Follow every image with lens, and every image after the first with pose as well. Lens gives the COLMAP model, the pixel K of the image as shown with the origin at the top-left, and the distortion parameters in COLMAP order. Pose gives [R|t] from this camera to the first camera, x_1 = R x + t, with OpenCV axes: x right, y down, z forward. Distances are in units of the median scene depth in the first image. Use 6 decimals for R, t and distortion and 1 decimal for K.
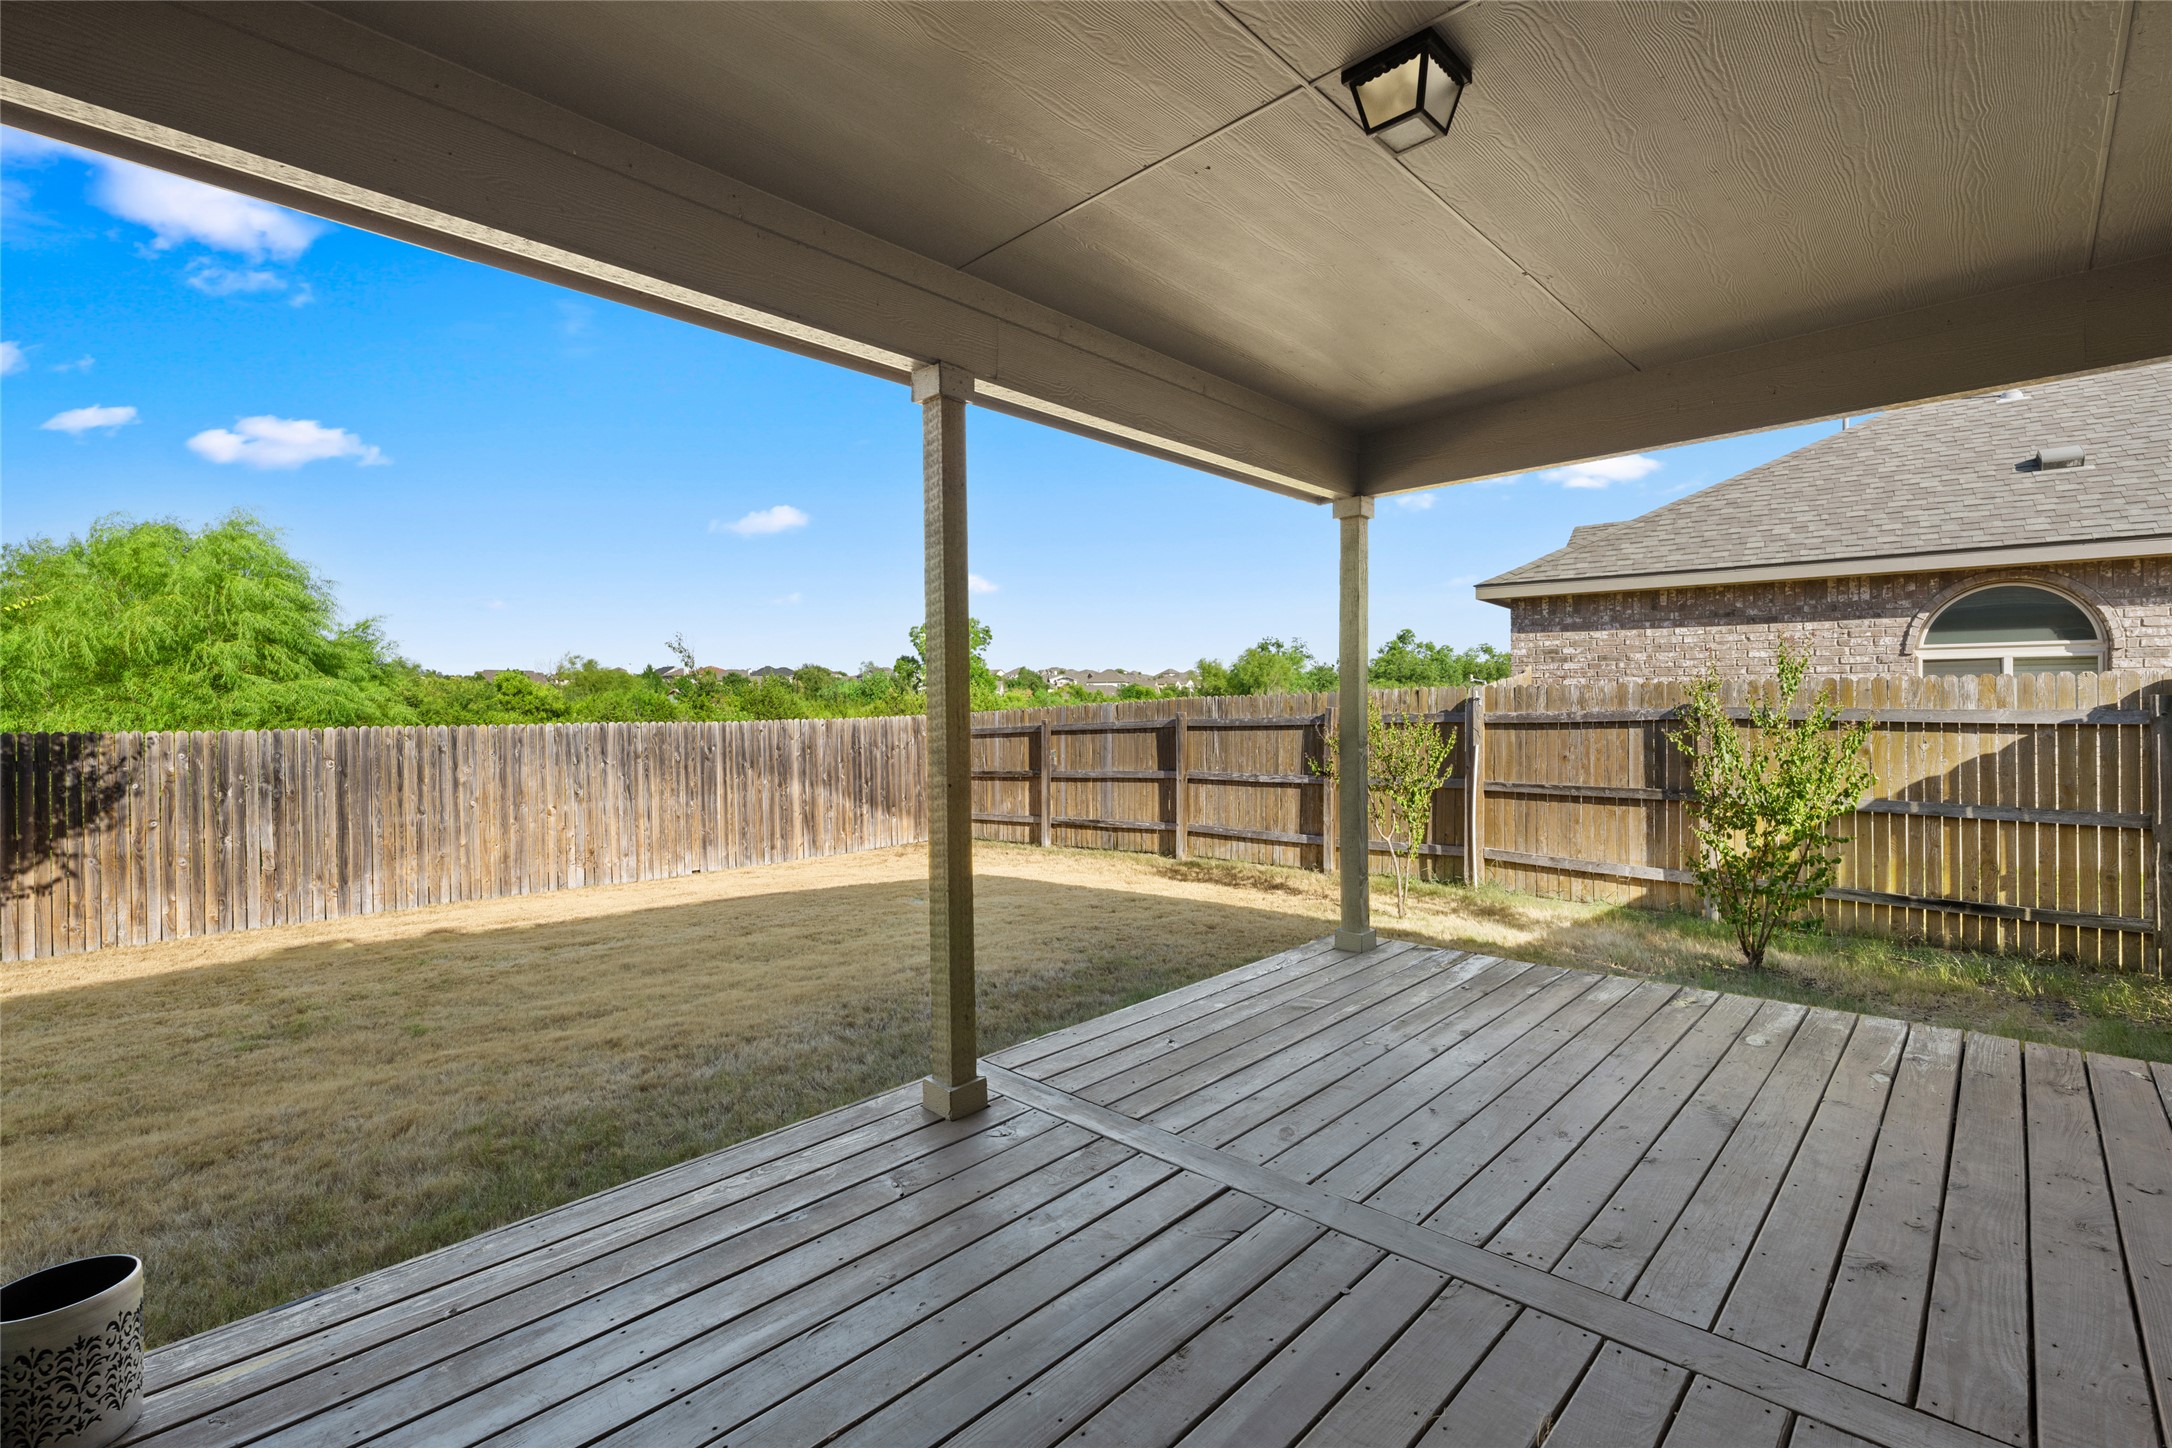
lens RADIAL K [[941.0, 0, 1091.0], [0, 941.0, 711.8], [0, 0, 1]] dist [-0.005095, -0.001034]
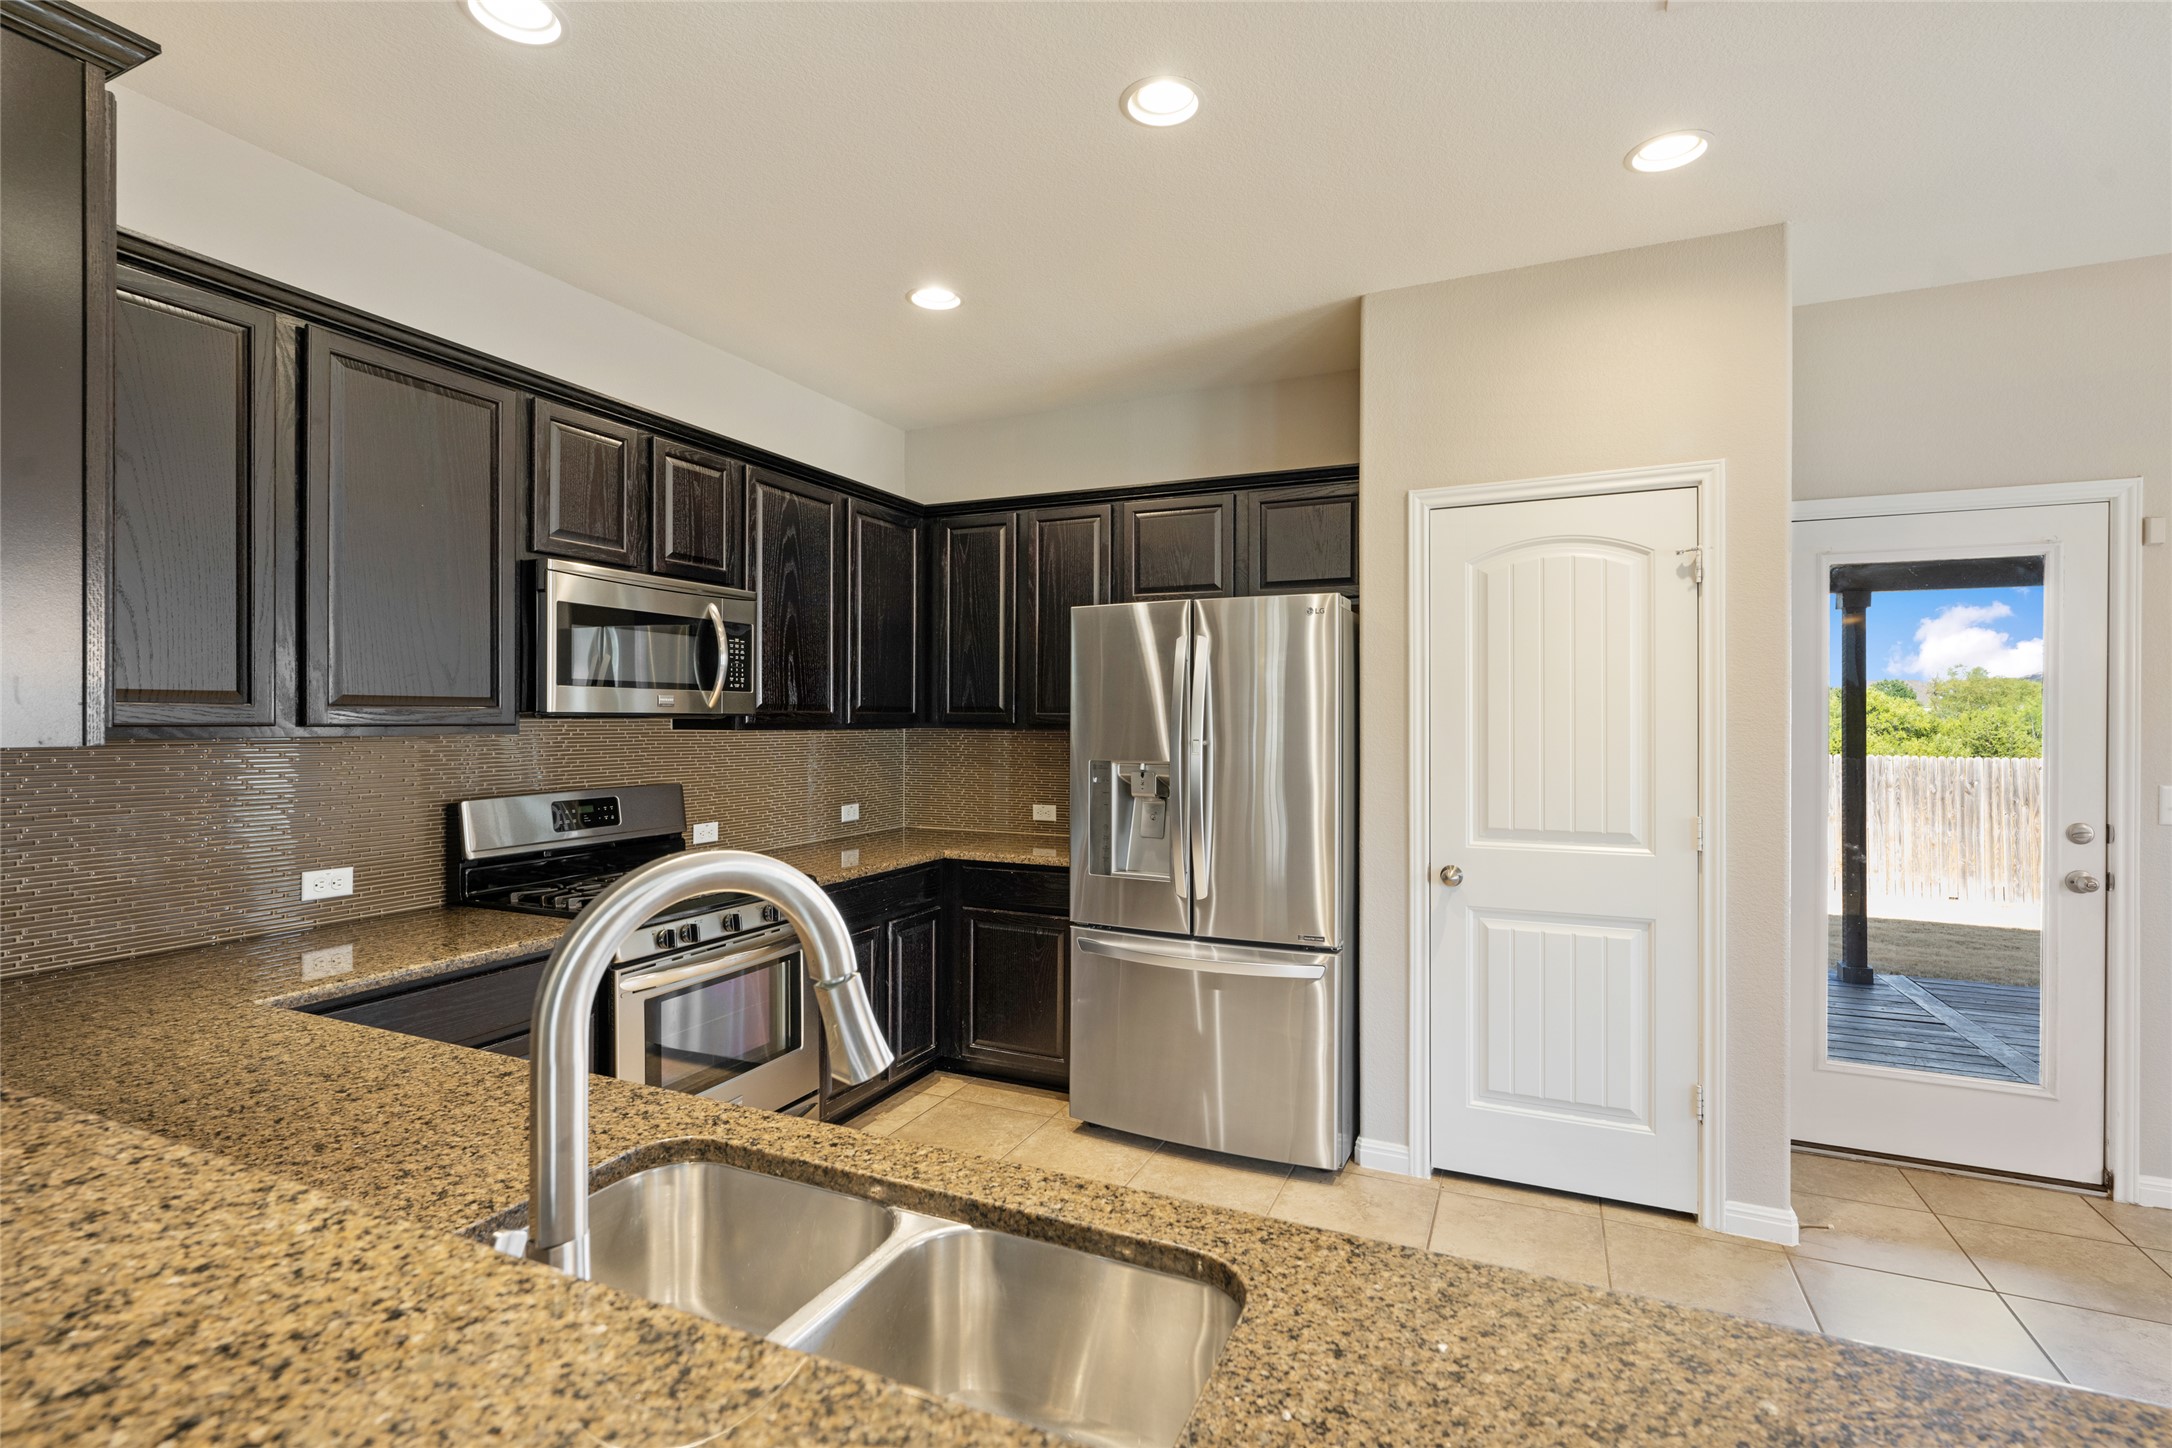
lens RADIAL K [[984.2, 0, 1096.0], [0, 984.2, 722.5], [0, 0, 1]] dist [-0.003145, 0.001792]
pose [[0.333542, 0.006200, -0.942715, 0.354023], [-0.010028, 0.999945, 0.003029, -0.026004], [0.942682, 0.008444, 0.333586, -0.332811]]
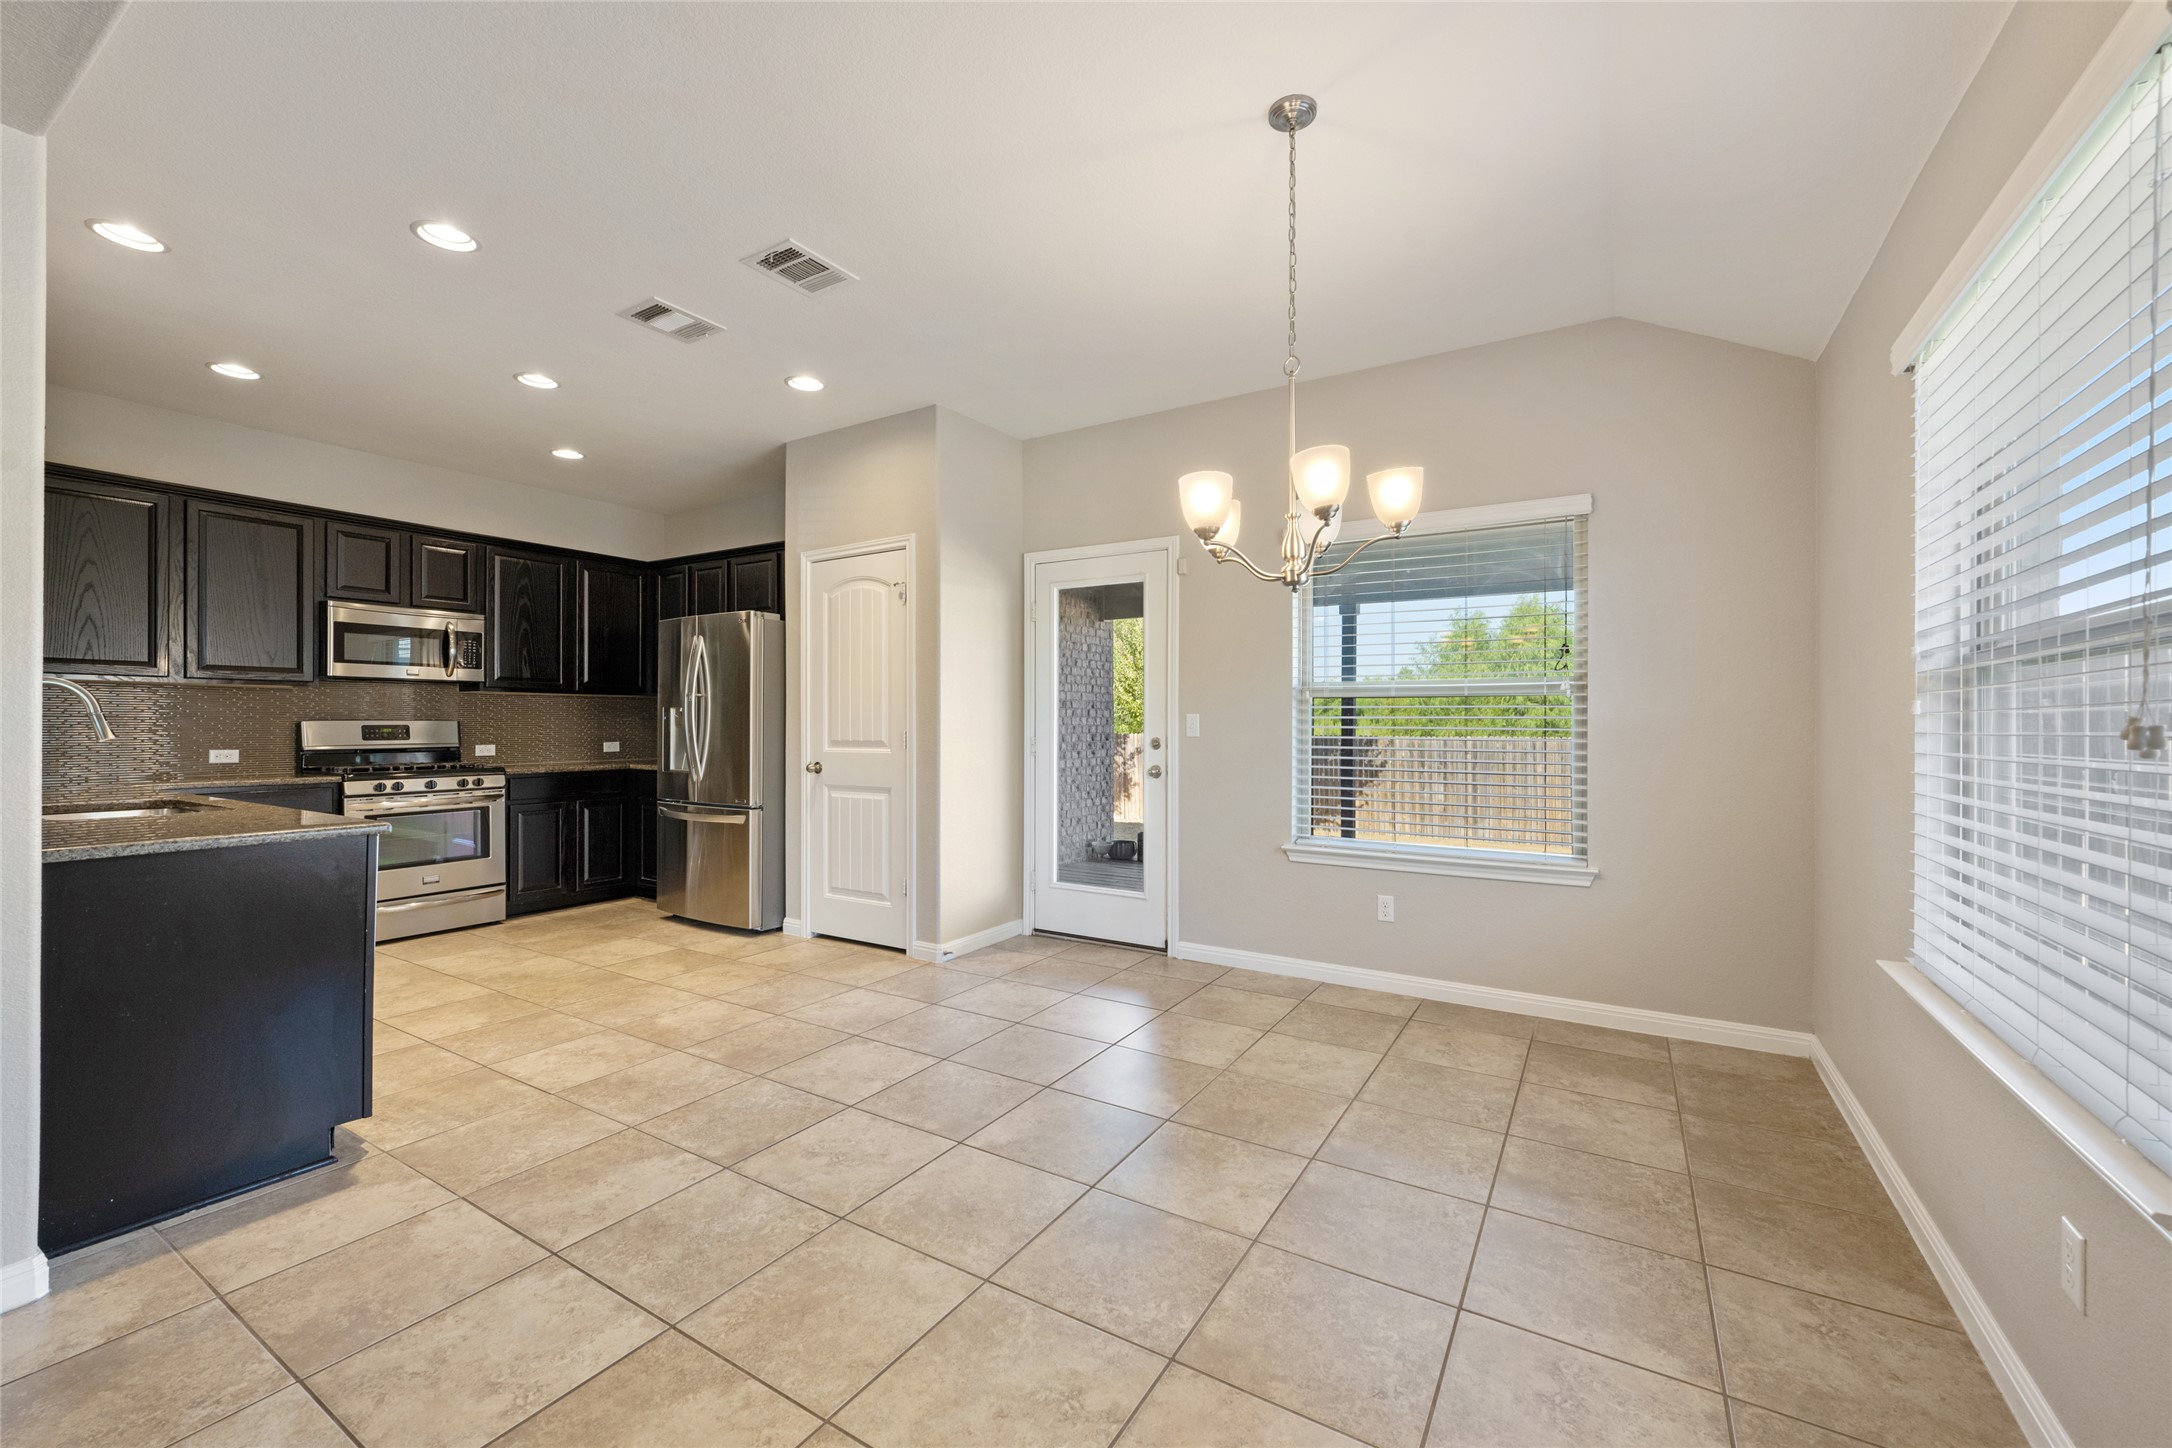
lens RADIAL K [[869.8, 0, 1097.6], [0, 869.8, 726.6], [0, 0, 1]] dist [-0.004349, 0.001143]
pose [[0.215617, 0.008131, -0.976444, 0.604346], [-0.009091, 0.999939, 0.006319, -0.006108], [0.976436, 0.007515, 0.215678, -0.081591]]
